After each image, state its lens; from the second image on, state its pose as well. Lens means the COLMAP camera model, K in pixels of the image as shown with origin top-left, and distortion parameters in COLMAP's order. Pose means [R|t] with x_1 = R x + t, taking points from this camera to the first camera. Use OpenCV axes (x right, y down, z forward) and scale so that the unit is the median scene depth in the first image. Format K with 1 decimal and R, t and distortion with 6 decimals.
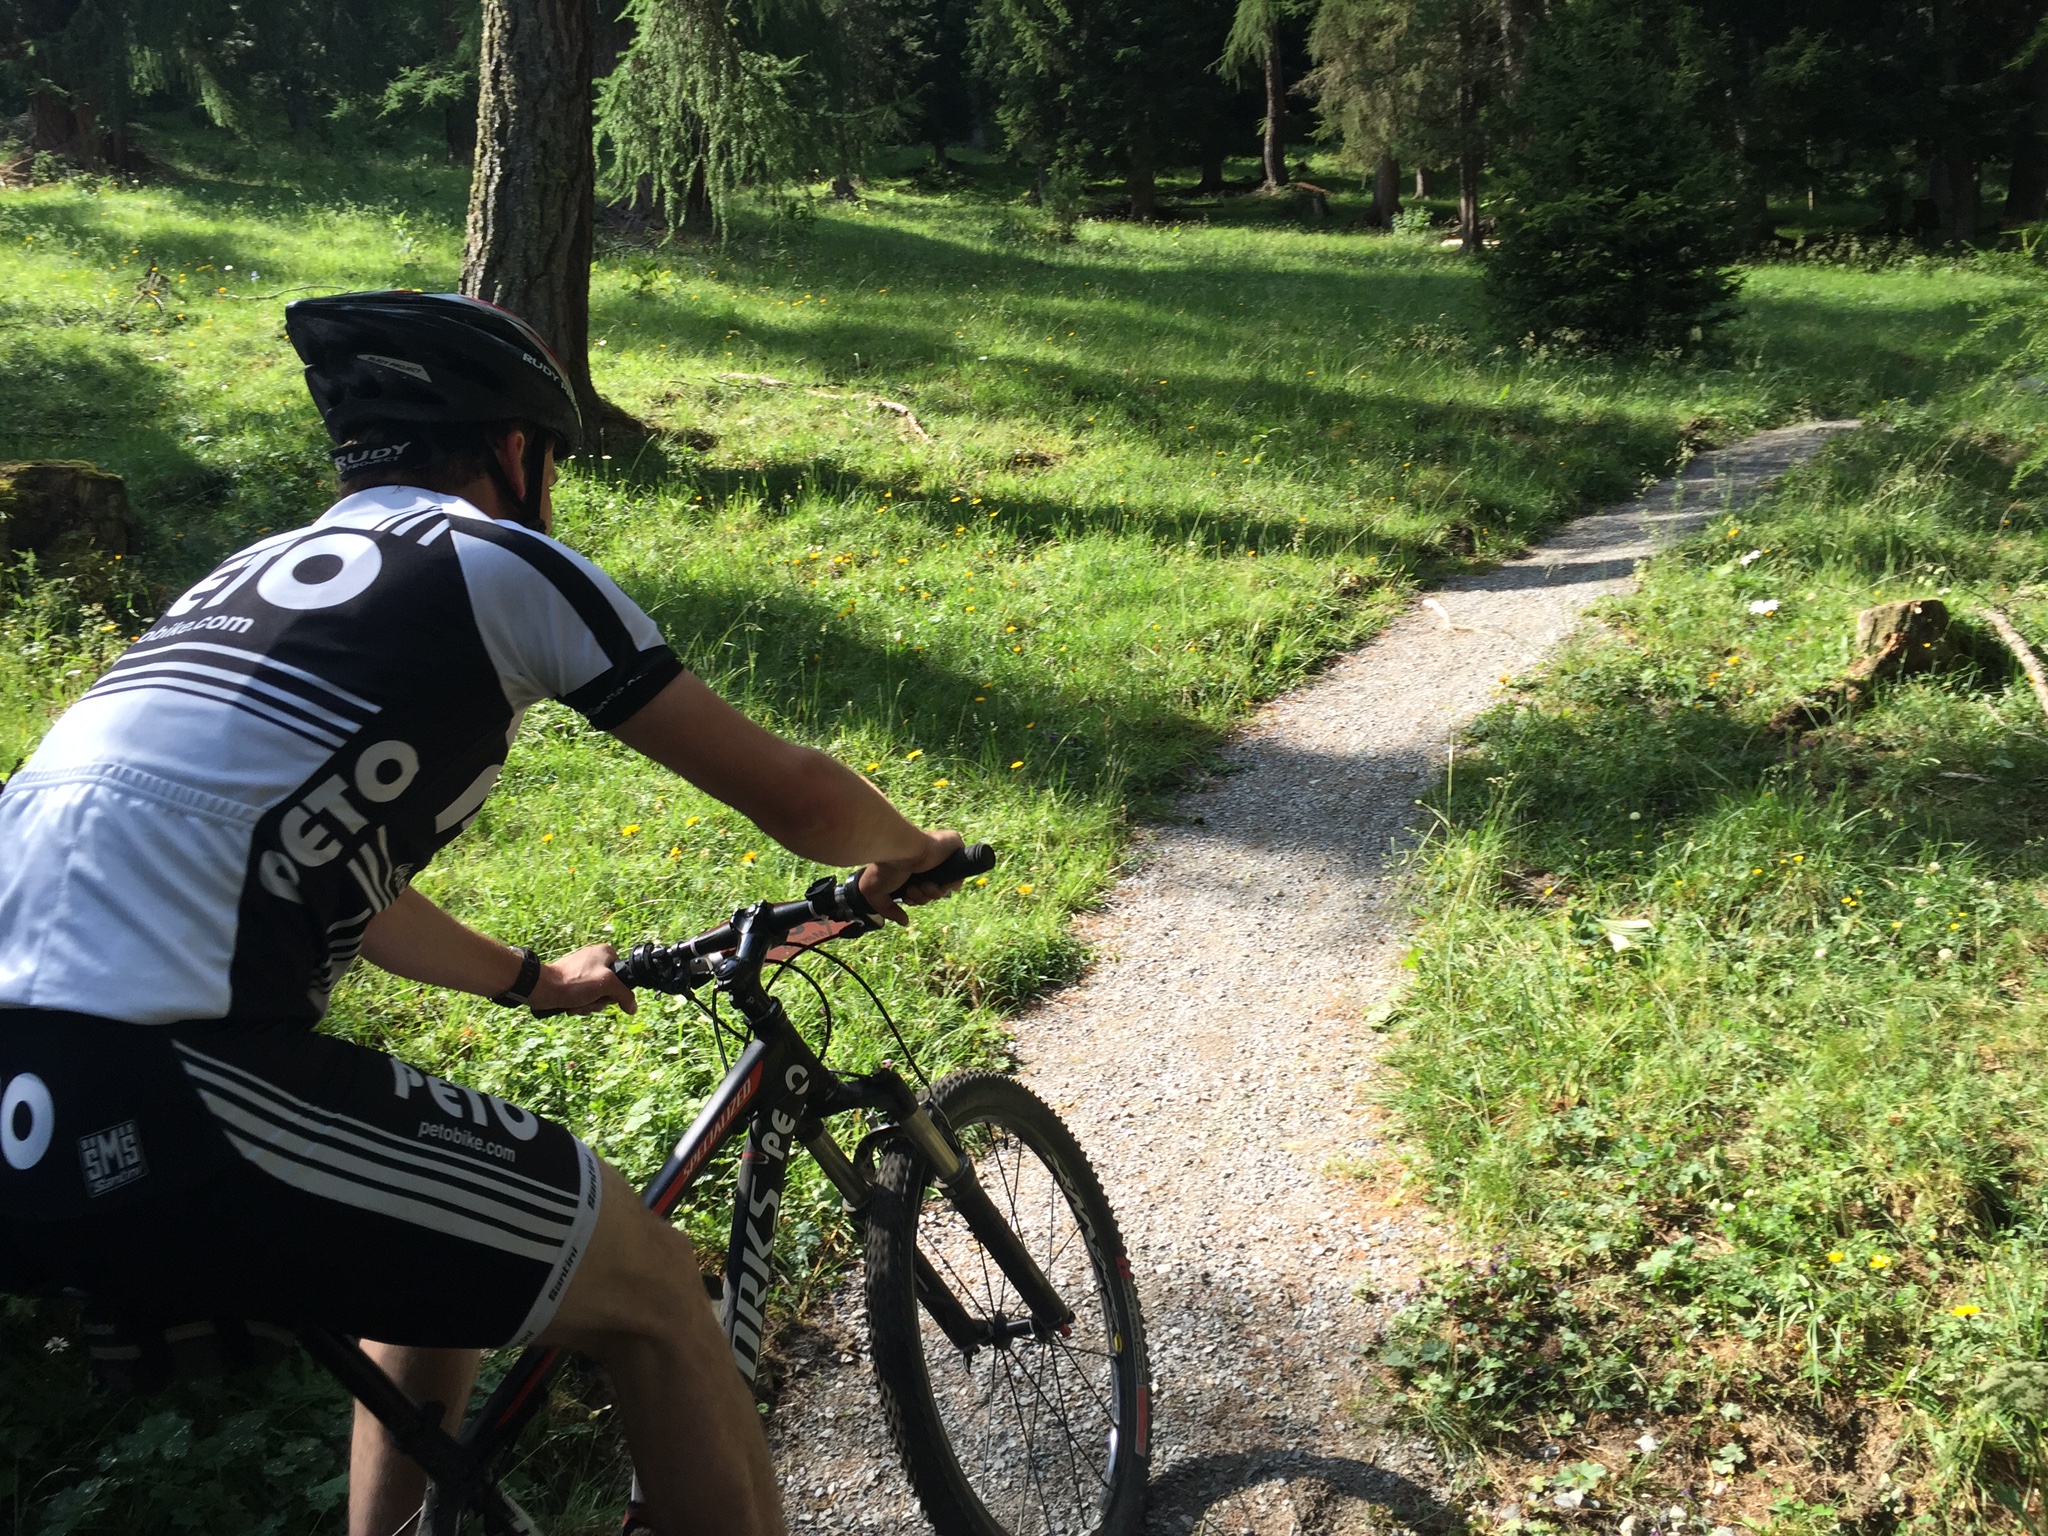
lens RADIAL K [[1703.1, 0, 987.4], [0, 1703.1, 745.5], [0, 0, 1]] dist [0.098256, -0.140032]
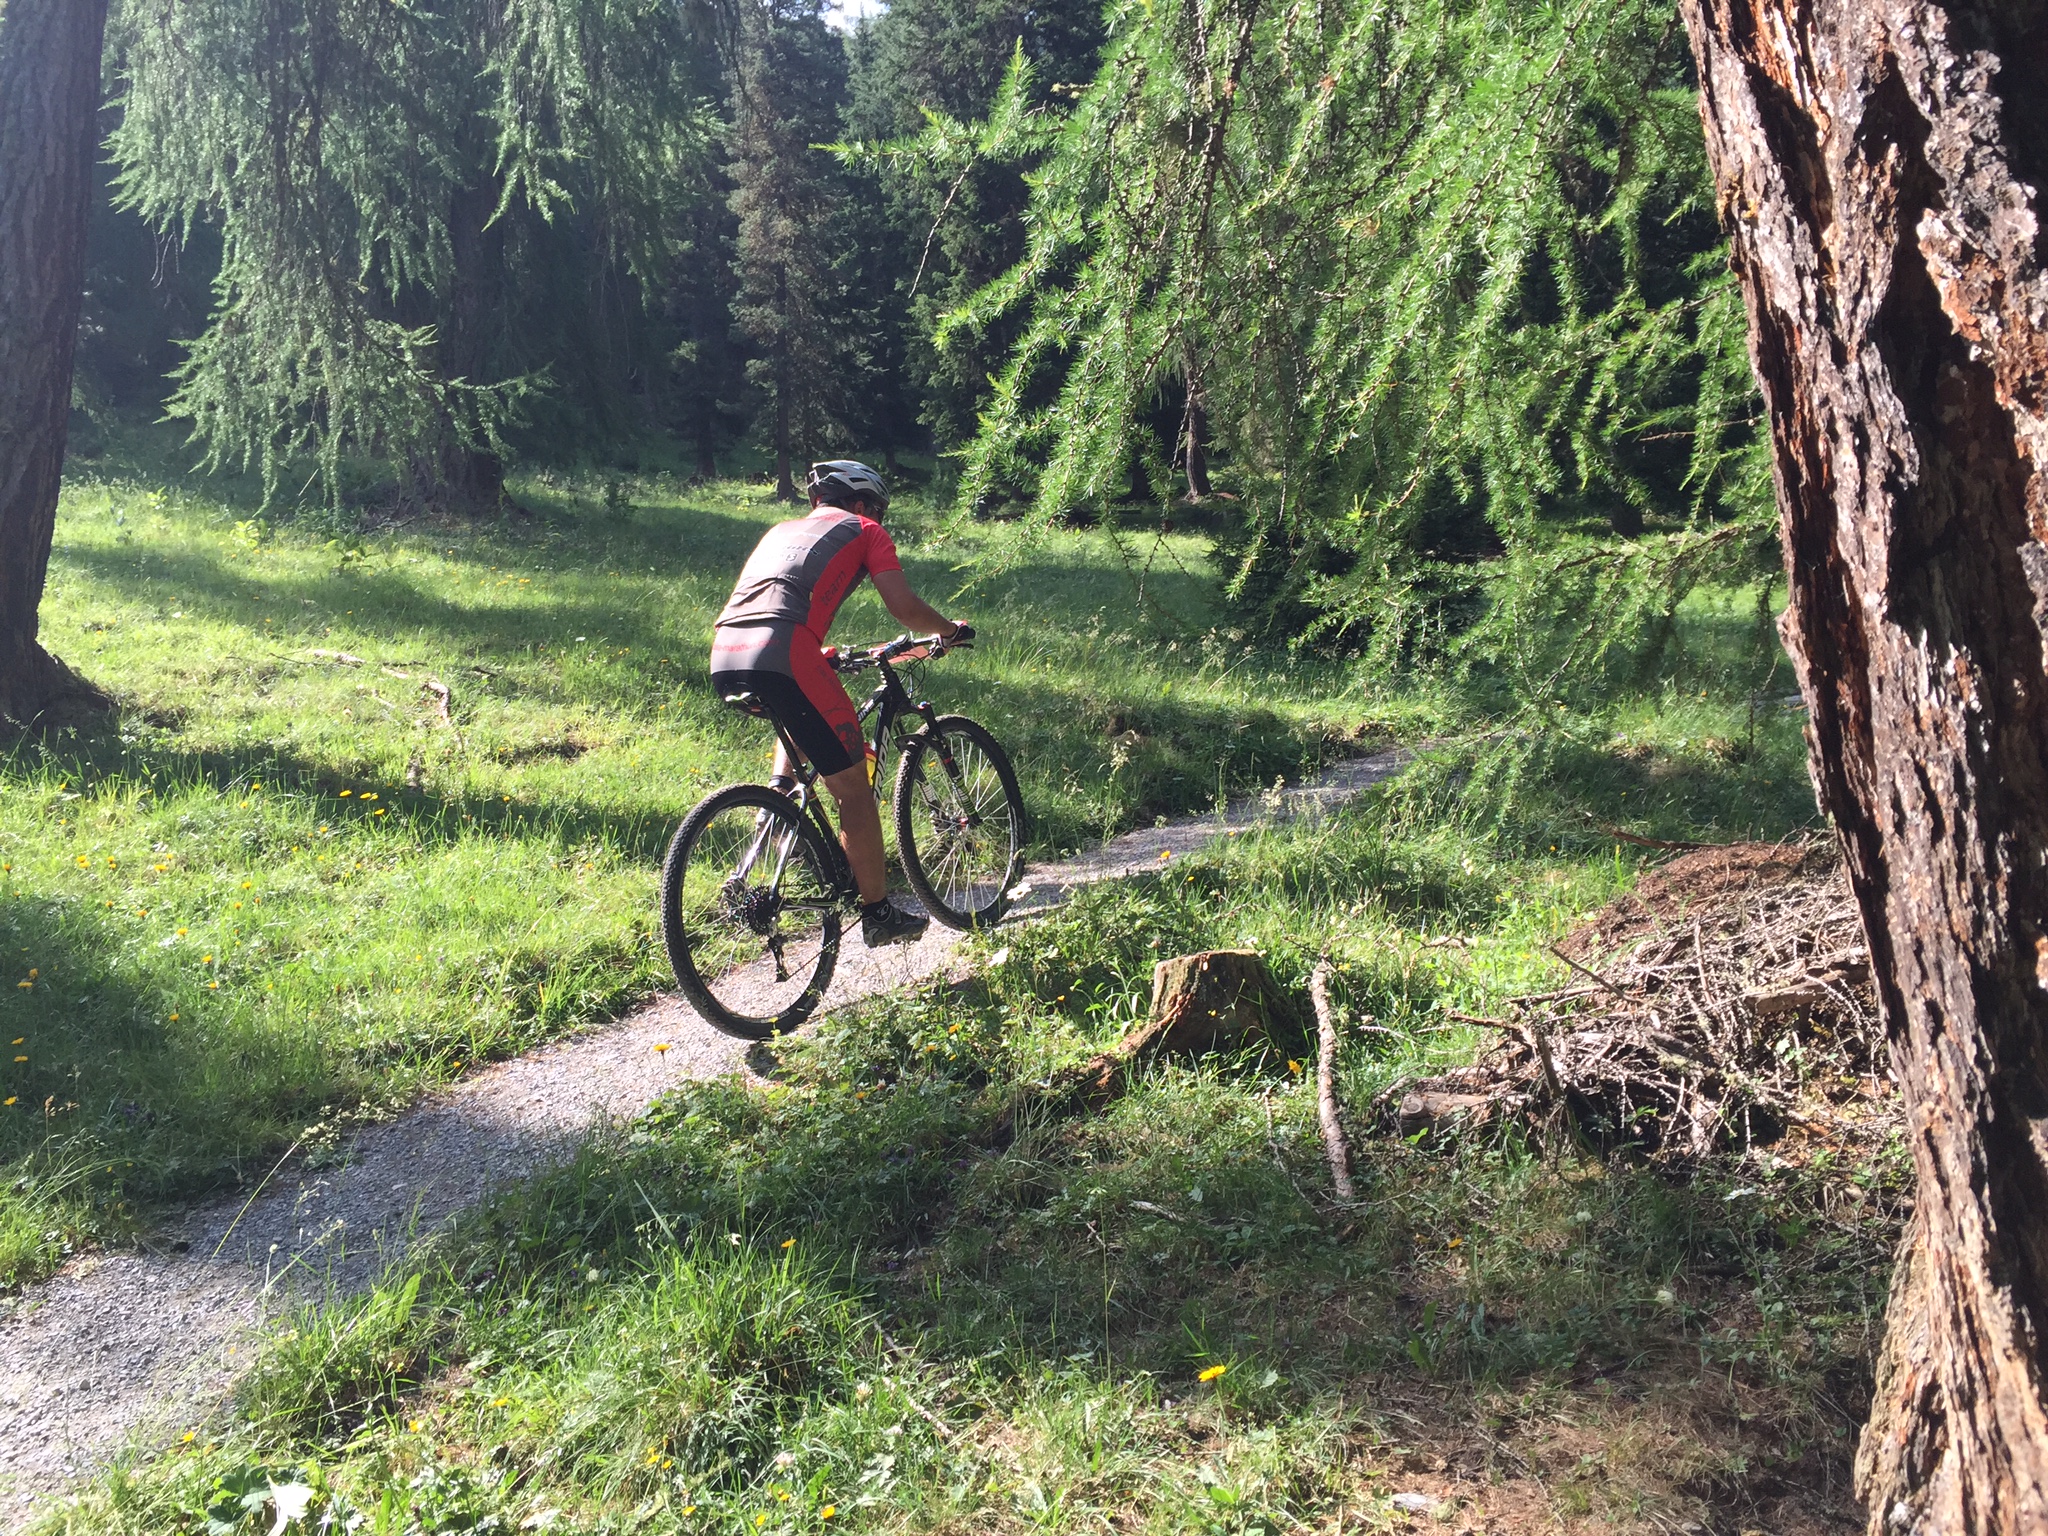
lens RADIAL K [[1703.1, 0, 987.4], [0, 1703.1, 745.5], [0, 0, 1]] dist [0.098256, -0.140032]
pose [[0.999735, 0.020338, -0.010795, 0.256738], [-0.021877, 0.985218, -0.169901, -0.025128], [0.007180, 0.170092, 0.985402, 0.139101]]
